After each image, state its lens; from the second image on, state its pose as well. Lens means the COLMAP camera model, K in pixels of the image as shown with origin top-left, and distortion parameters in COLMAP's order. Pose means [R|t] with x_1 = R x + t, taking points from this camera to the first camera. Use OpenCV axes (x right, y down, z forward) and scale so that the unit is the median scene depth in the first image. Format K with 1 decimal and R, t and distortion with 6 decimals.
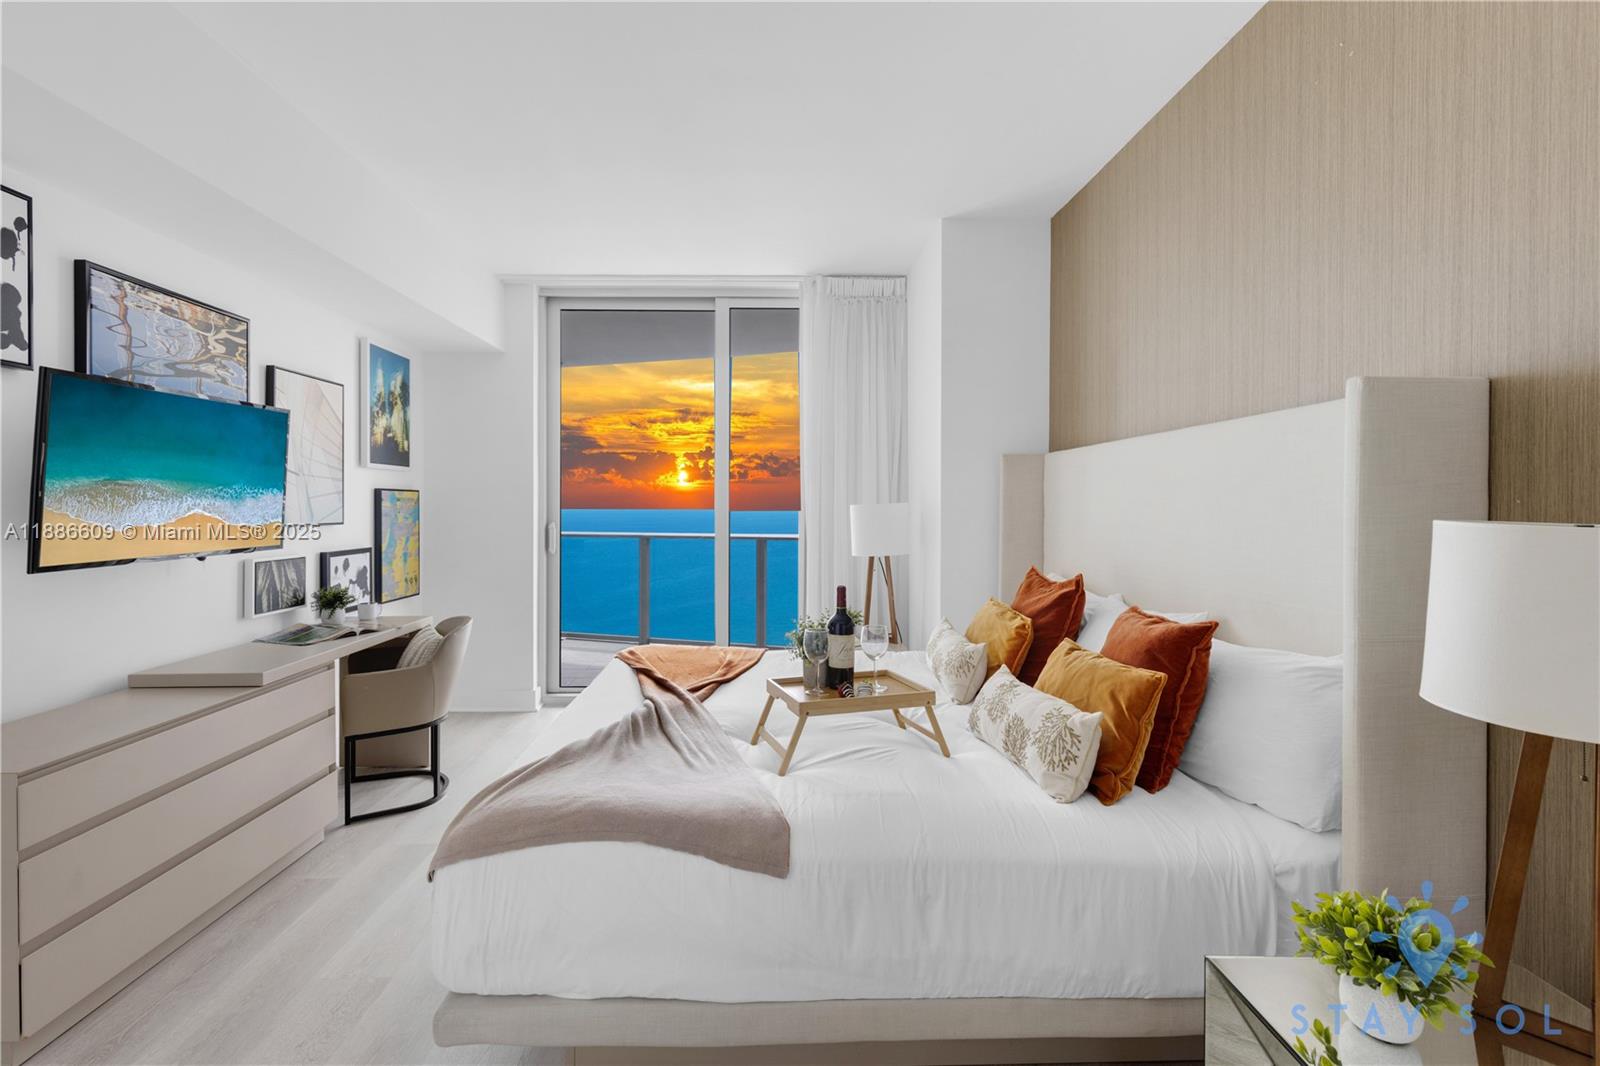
lens RADIAL K [[737.9, 0, 798.6], [0, 737.9, 510.1], [0, 0, 1]] dist [0.006632, -0.000534]
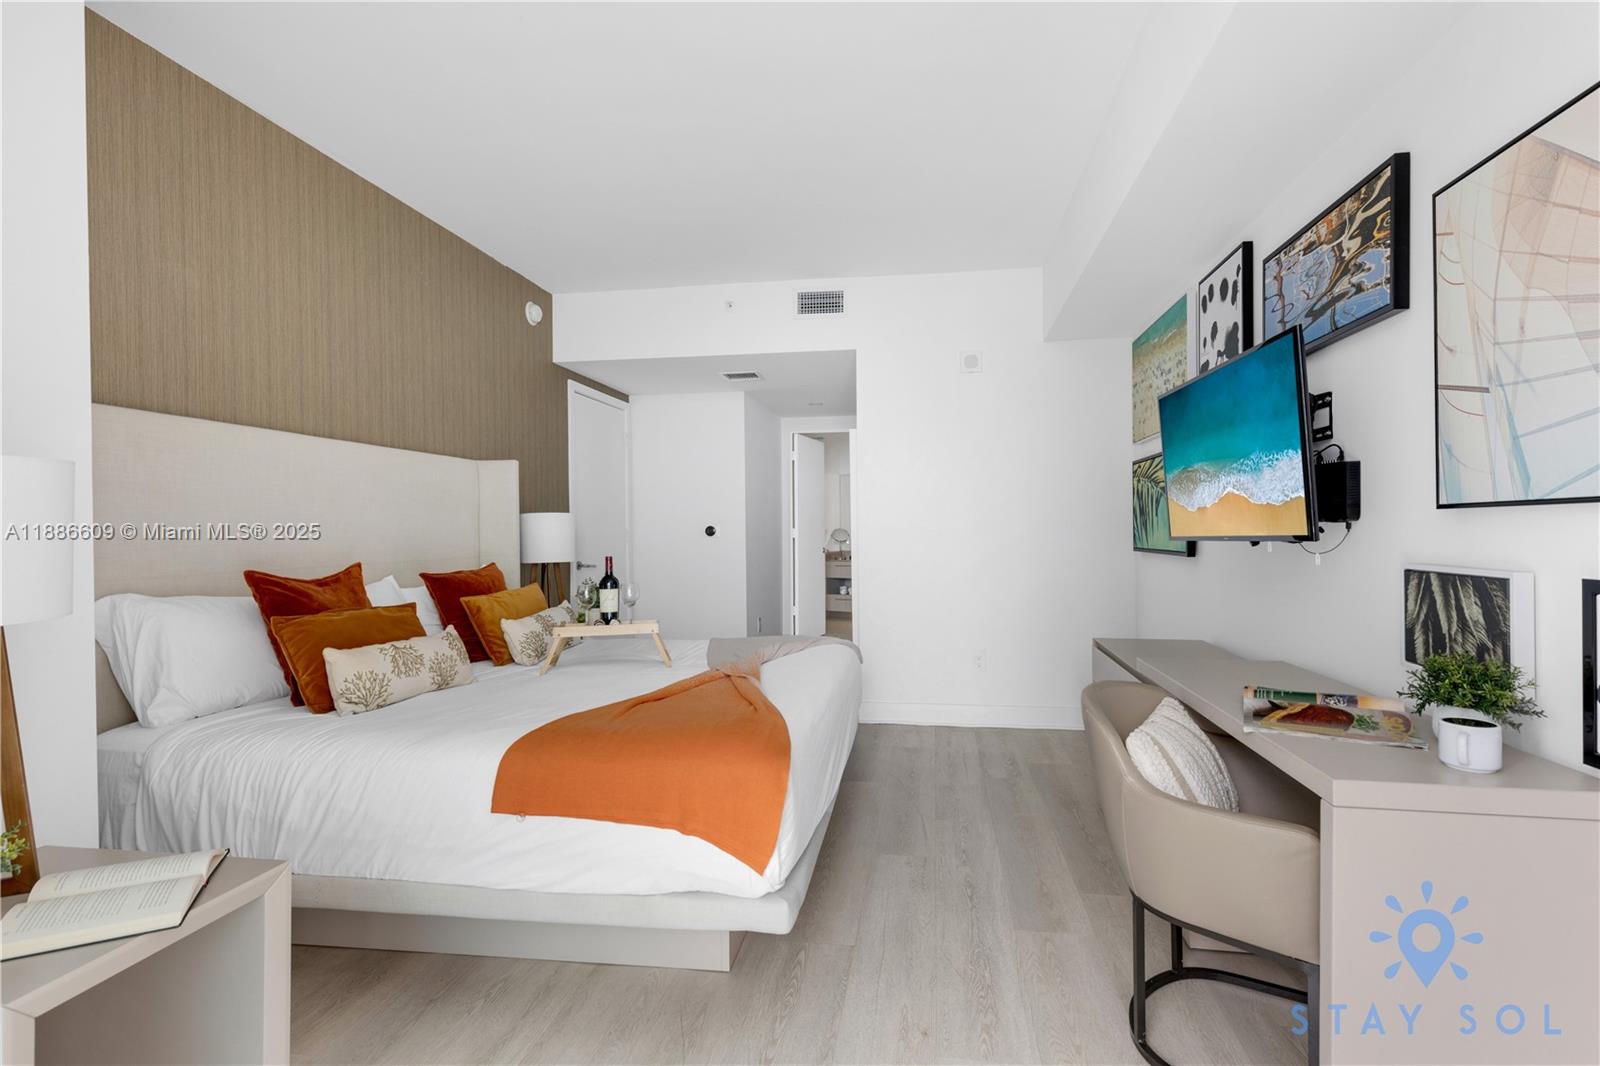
lens RADIAL K [[780.7, 0, 800.0], [0, 780.7, 533.0], [0, 0, 1]] dist [0.000318, -0.000236]
pose [[-0.977994, 0.007798, 0.208487, -0.483770], [0.010539, 0.999872, 0.012038, 0.036960], [-0.208367, 0.013970, -0.977951, 2.013987]]
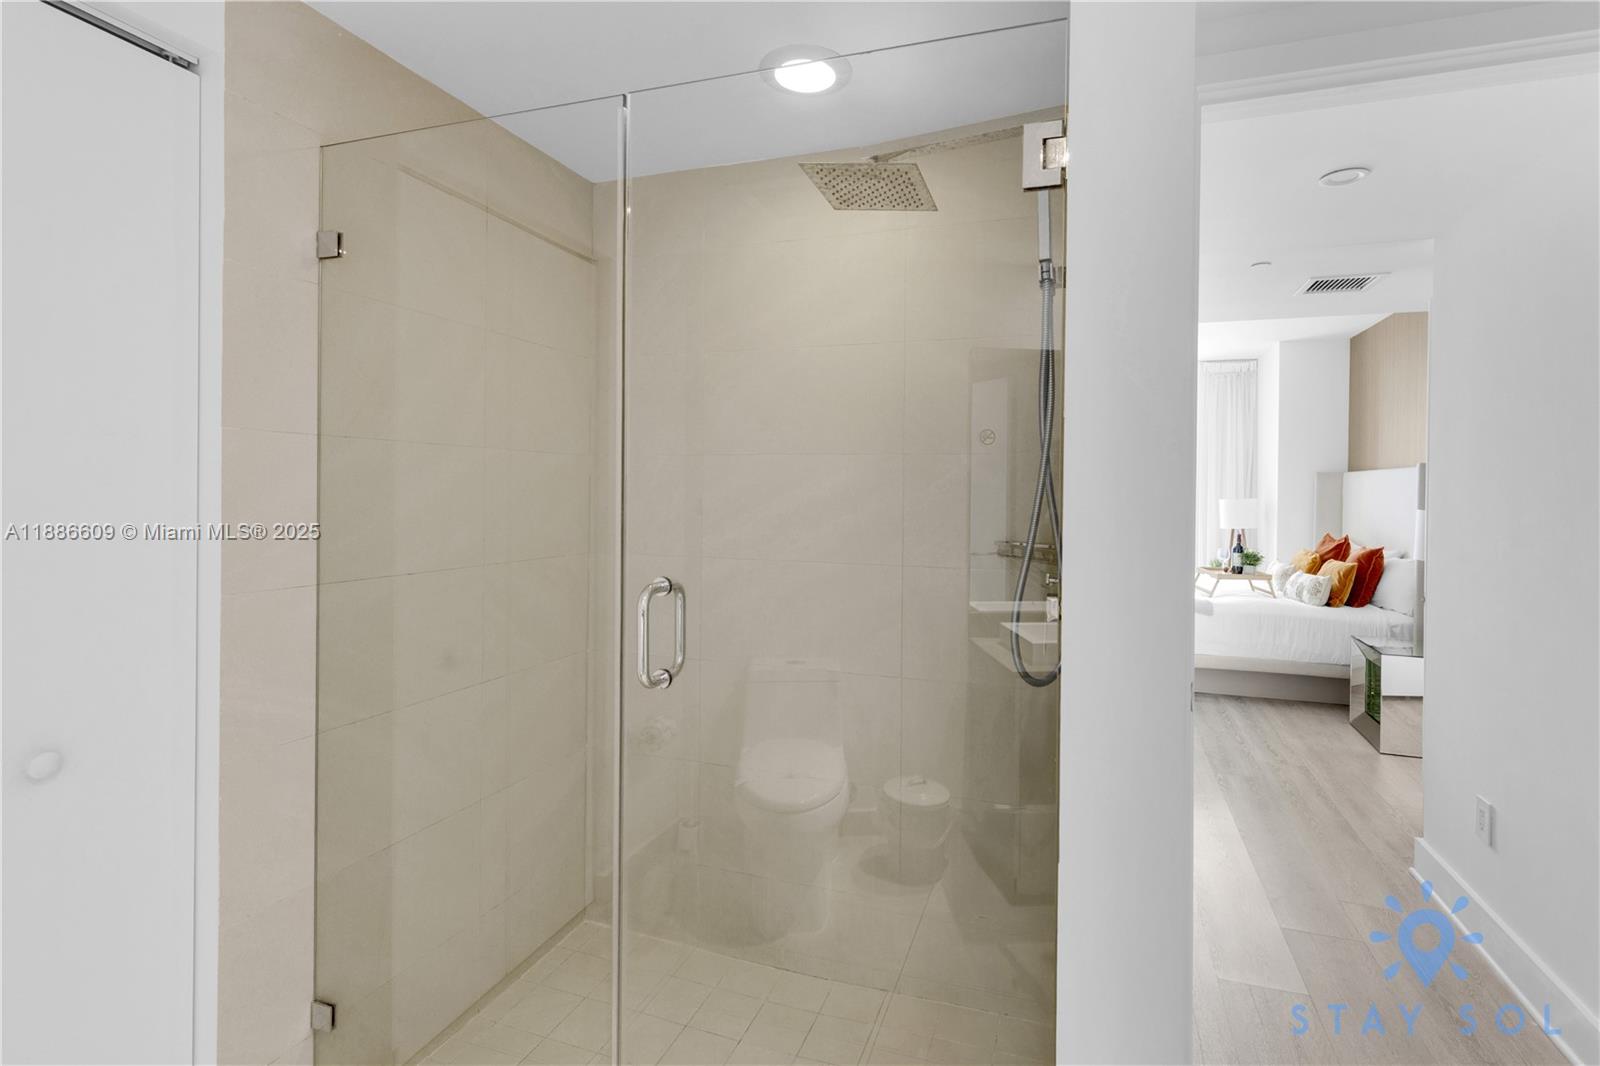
lens RADIAL K [[733.9, 0, 865.5], [0, 733.9, 493.6], [0, 0, 1]] dist [0.001193, -0.000069]
pose [[0.940577, 0.008505, -0.339473, -0.209295], [-0.010061, 0.999945, -0.002823, -0.011864], [0.339430, 0.006070, 0.940612, -1.485452]]
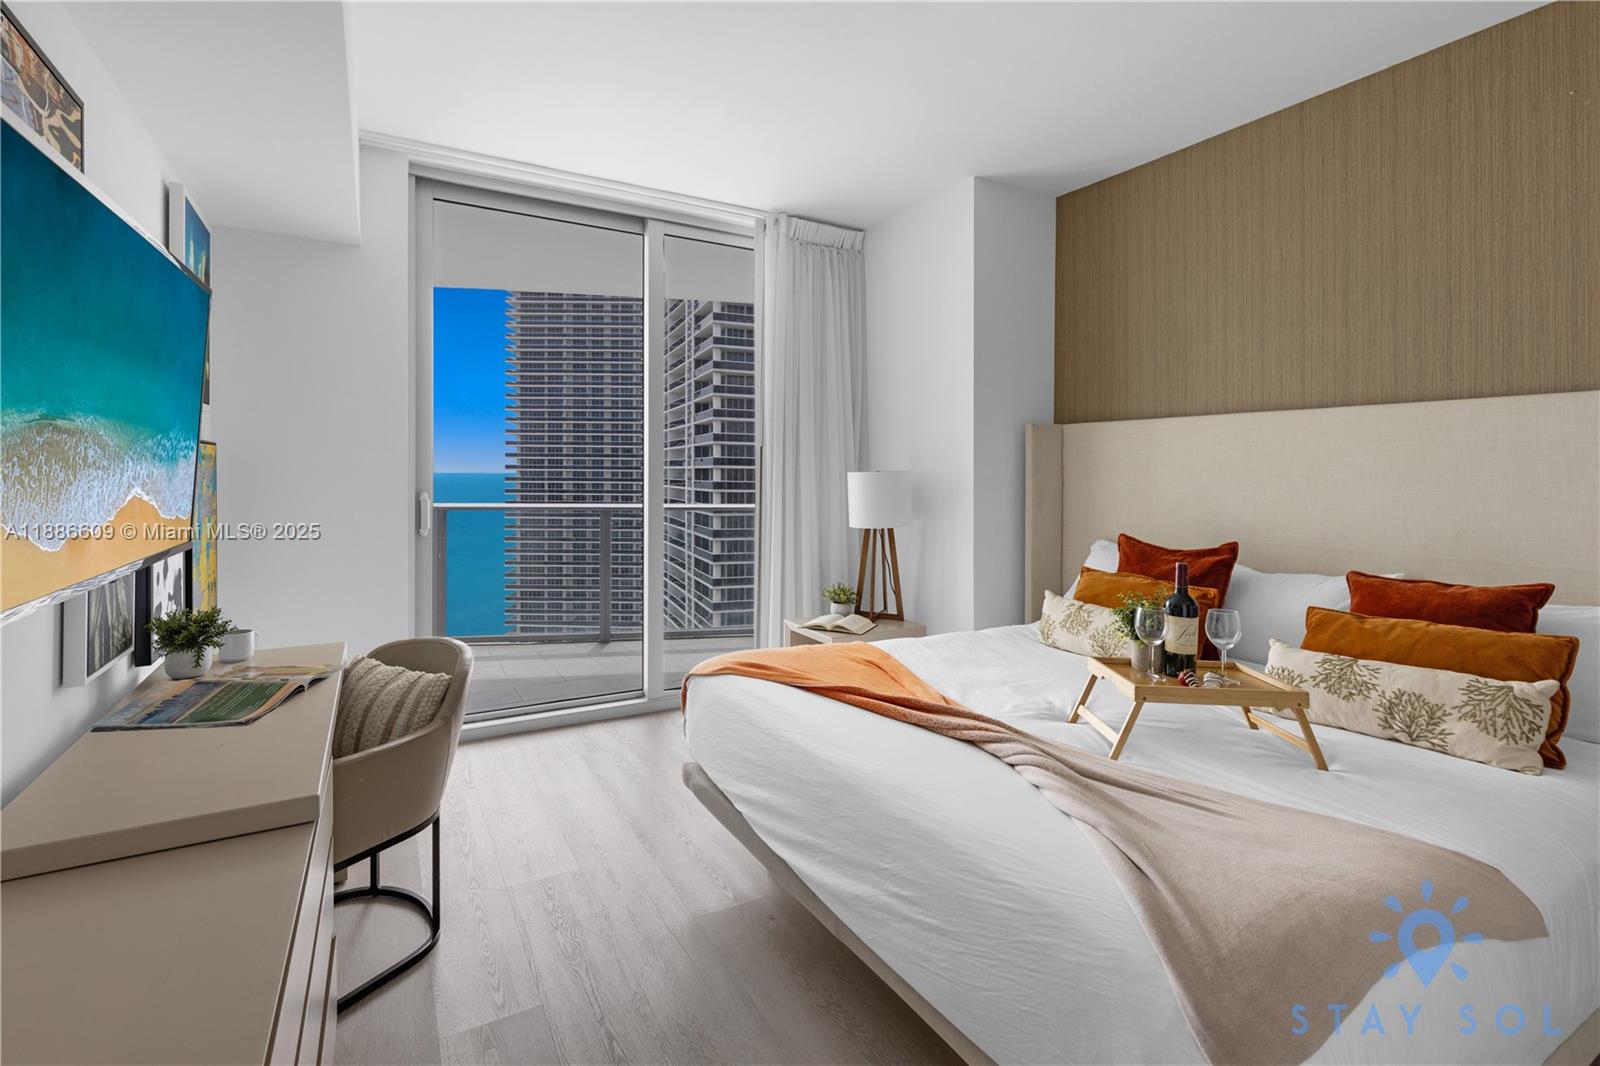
lens RADIAL K [[736.1, 0, 809.9], [0, 736.1, 472.6], [0, 0, 1]] dist [0.021382, -0.000144]
pose [[0.882977, 0.008113, 0.469346, -0.645295], [-0.005708, 0.999962, -0.006547, -0.001262], [-0.469381, 0.003102, 0.882990, 0.362524]]
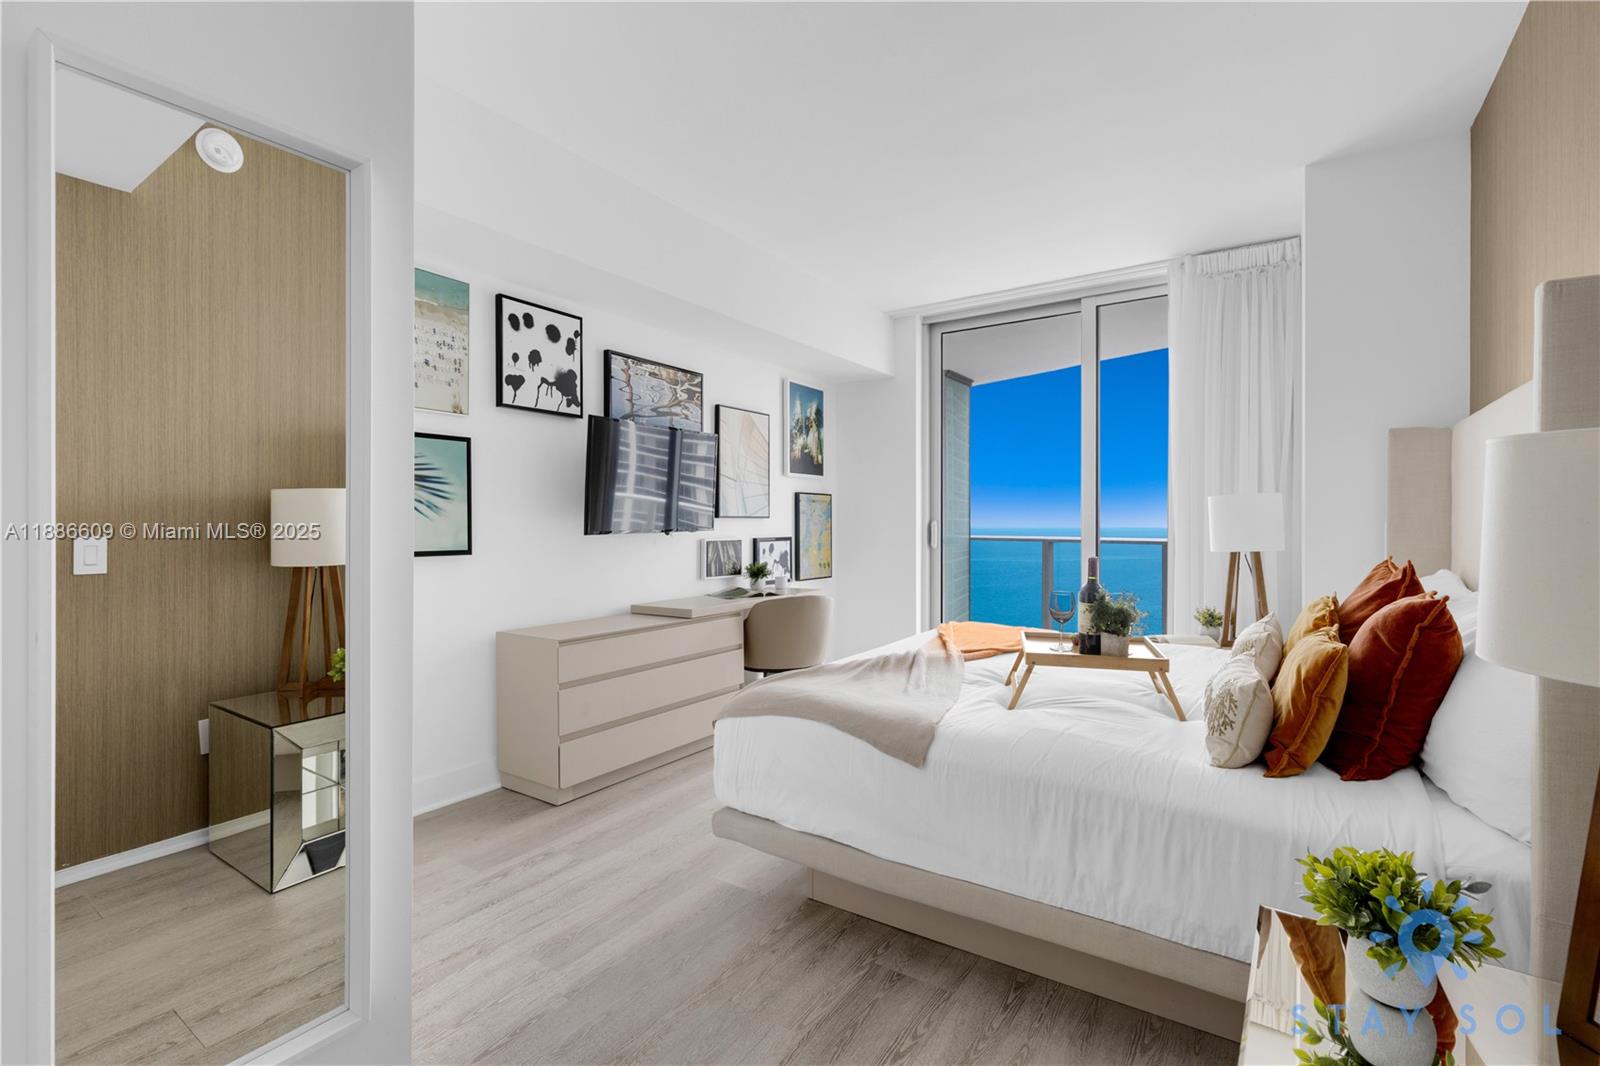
lens RADIAL K [[732.3, 0, 816.2], [0, 732.3, 528.7], [0, 0, 1]] dist [0.002315, -0.000712]
pose [[0.822530, 0.002594, -0.568715, 0.307037], [-0.001281, 0.999996, 0.002710, 0.050025], [0.568720, -0.001500, 0.822530, -0.068219]]
